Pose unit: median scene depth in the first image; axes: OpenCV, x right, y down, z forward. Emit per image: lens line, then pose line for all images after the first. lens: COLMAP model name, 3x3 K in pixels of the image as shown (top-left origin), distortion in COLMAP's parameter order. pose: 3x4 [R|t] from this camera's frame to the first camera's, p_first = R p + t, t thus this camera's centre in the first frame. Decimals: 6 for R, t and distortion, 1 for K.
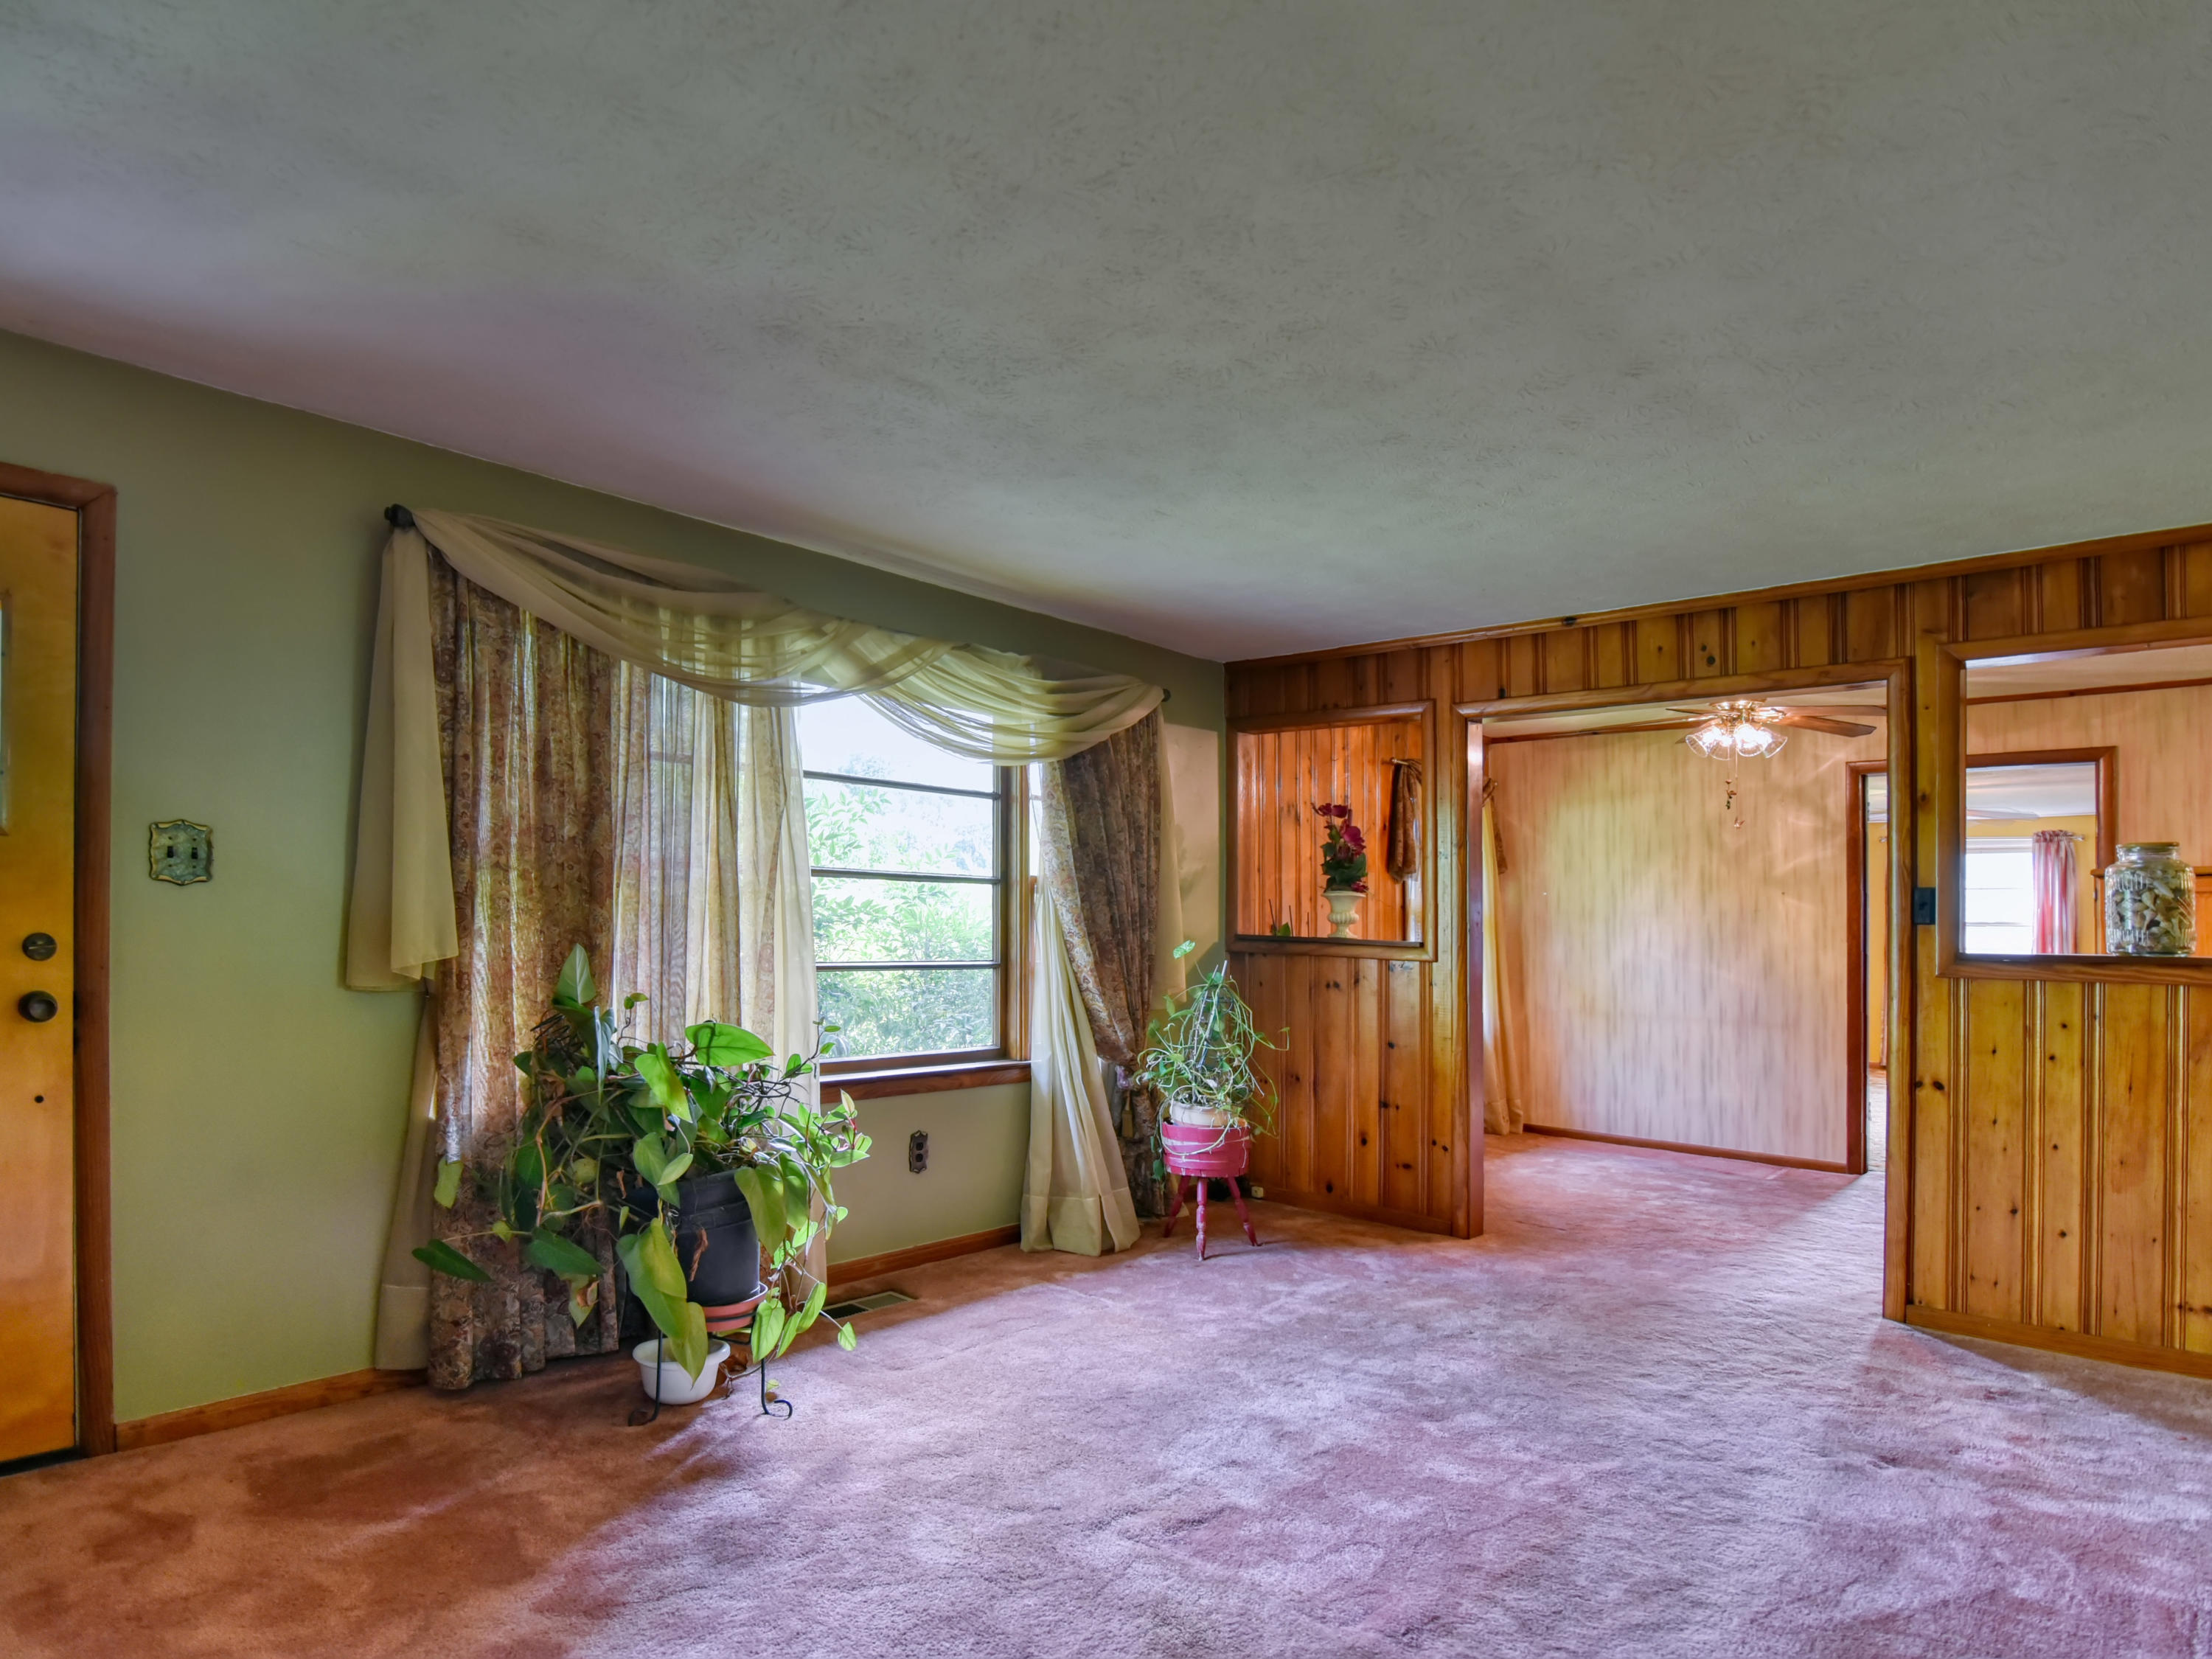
lens RADIAL K [[1260.8, 0, 1106.0], [0, 1260.8, 829.5], [0, 0, 1]] dist [-0.003574, -0.001121]
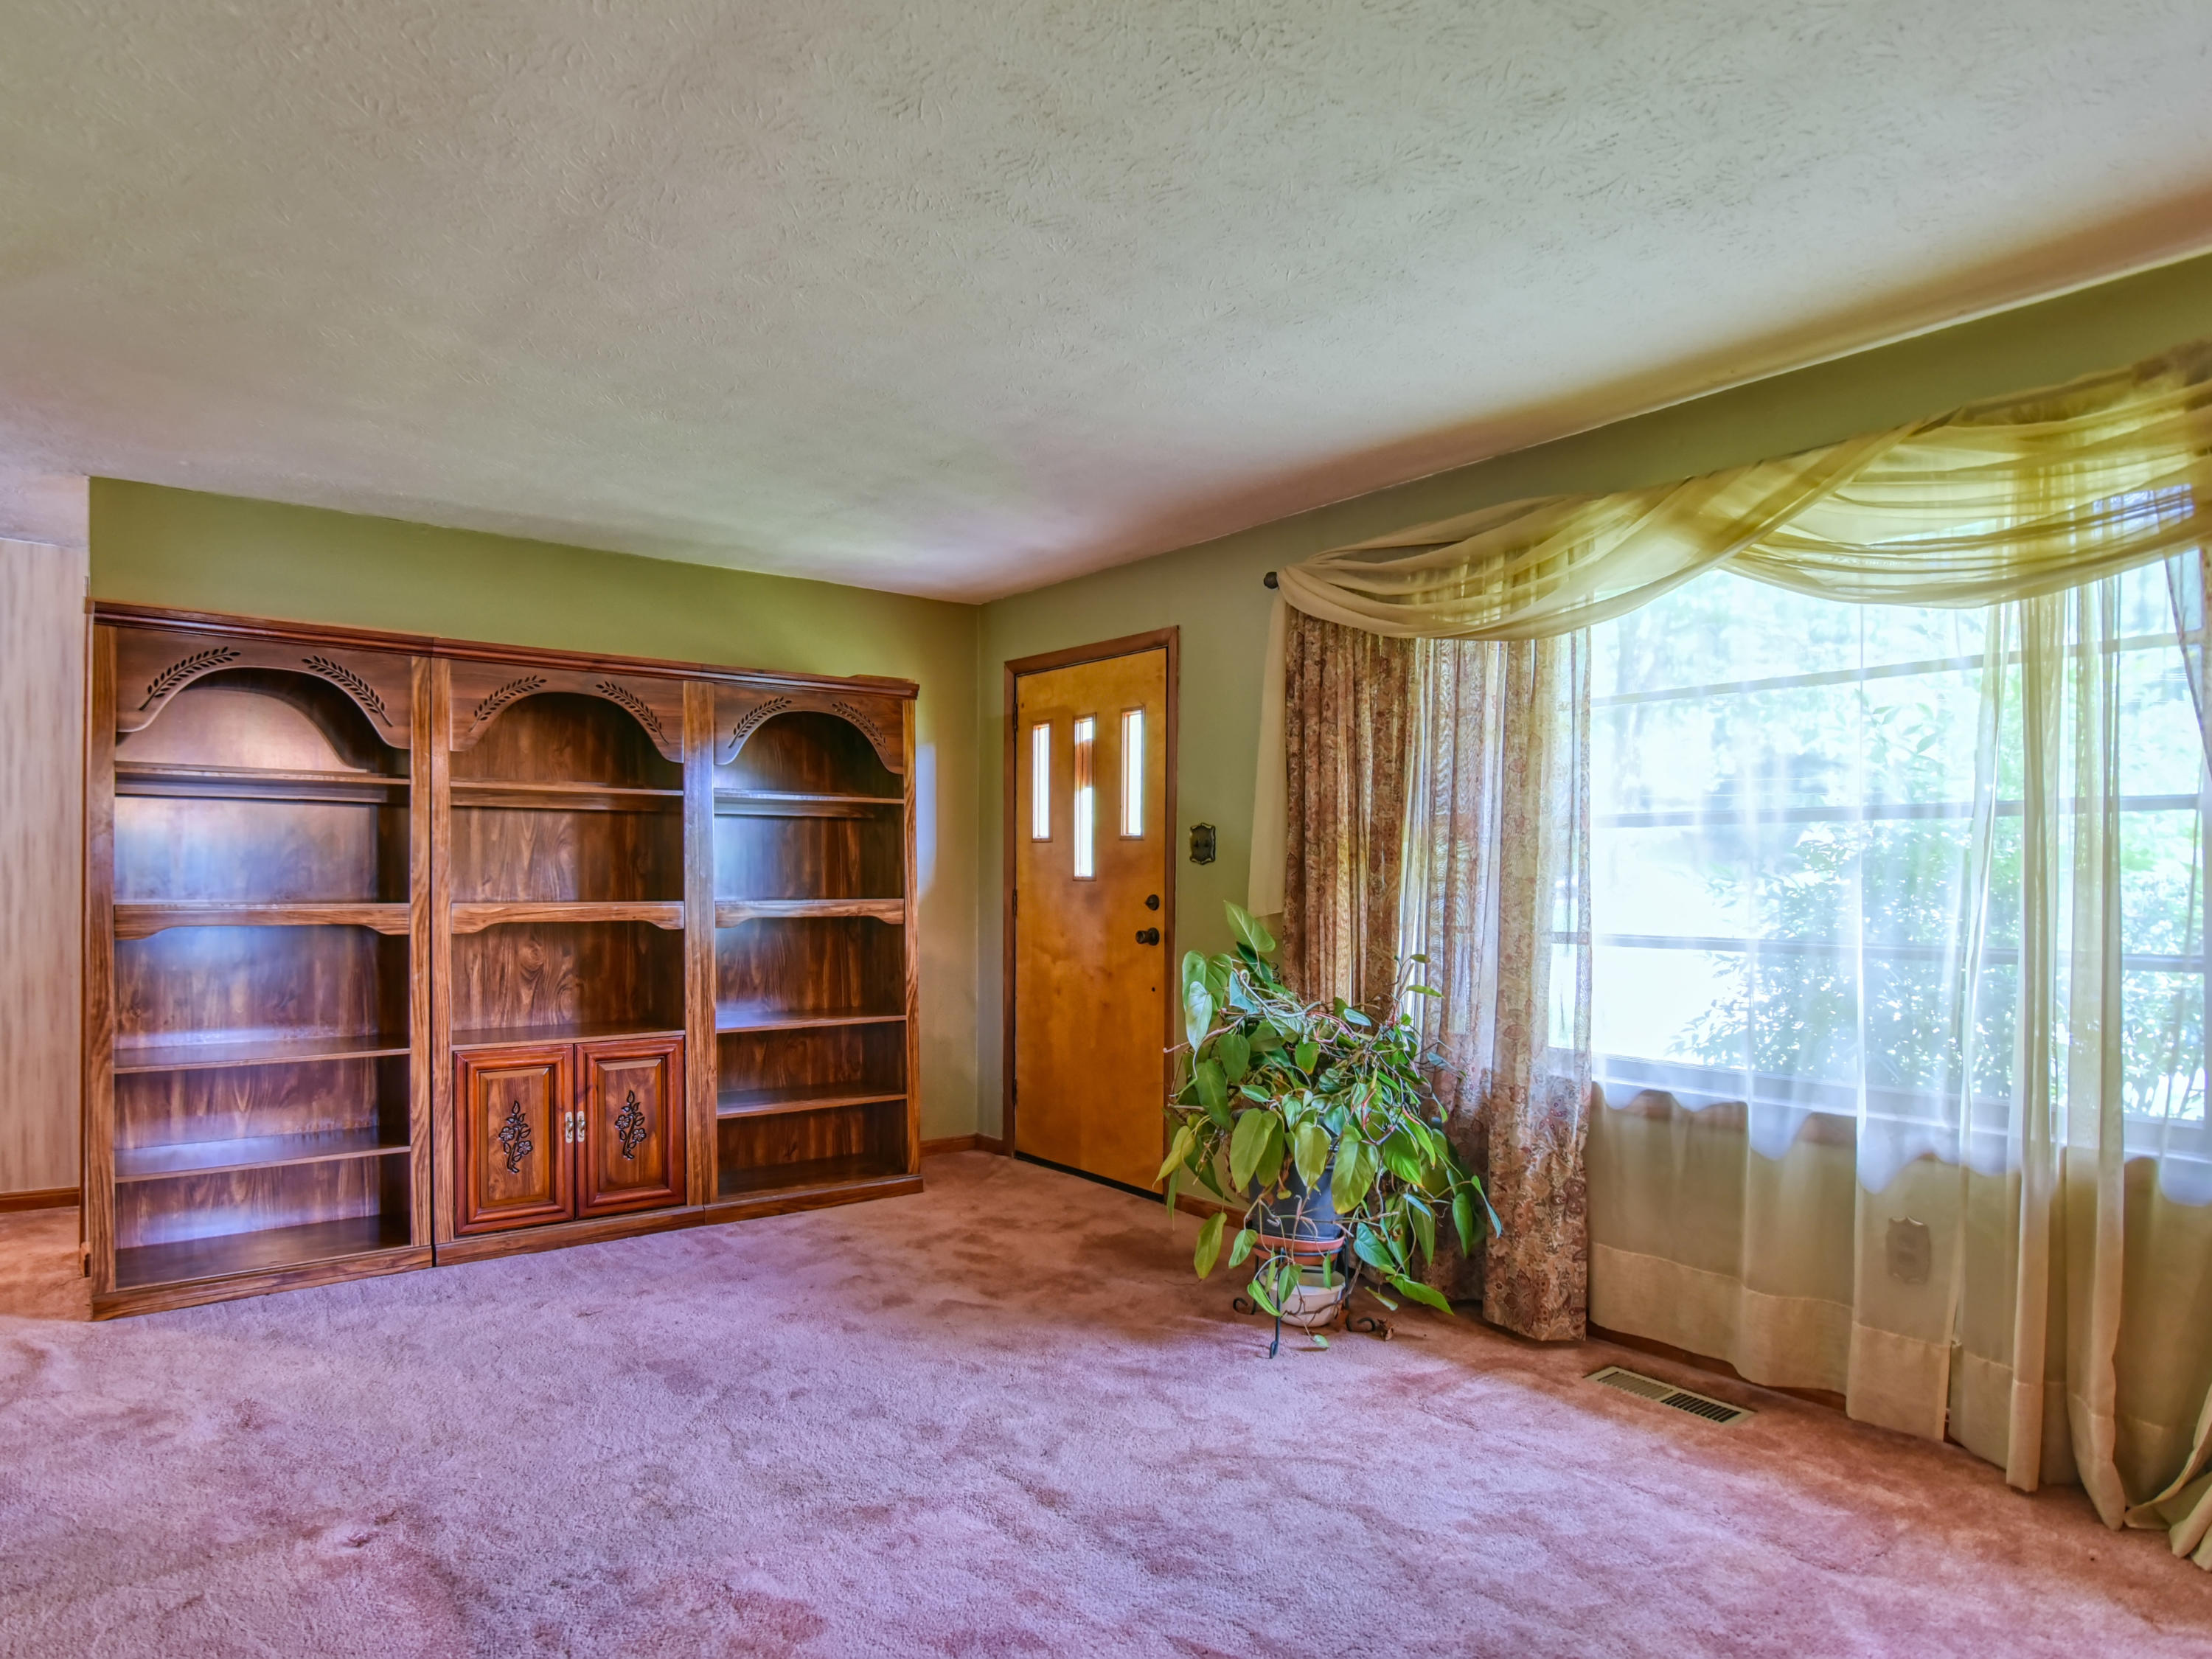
lens RADIAL K [[1382.1, 0, 1098.8], [0, 1382.1, 859.4], [0, 0, 1]] dist [0.000263, 0.000734]
pose [[-0.201998, -0.033931, -0.978798, 1.002011], [0.064099, 0.996799, -0.047783, 0.113390], [0.977286, -0.072392, -0.199176, 1.240597]]
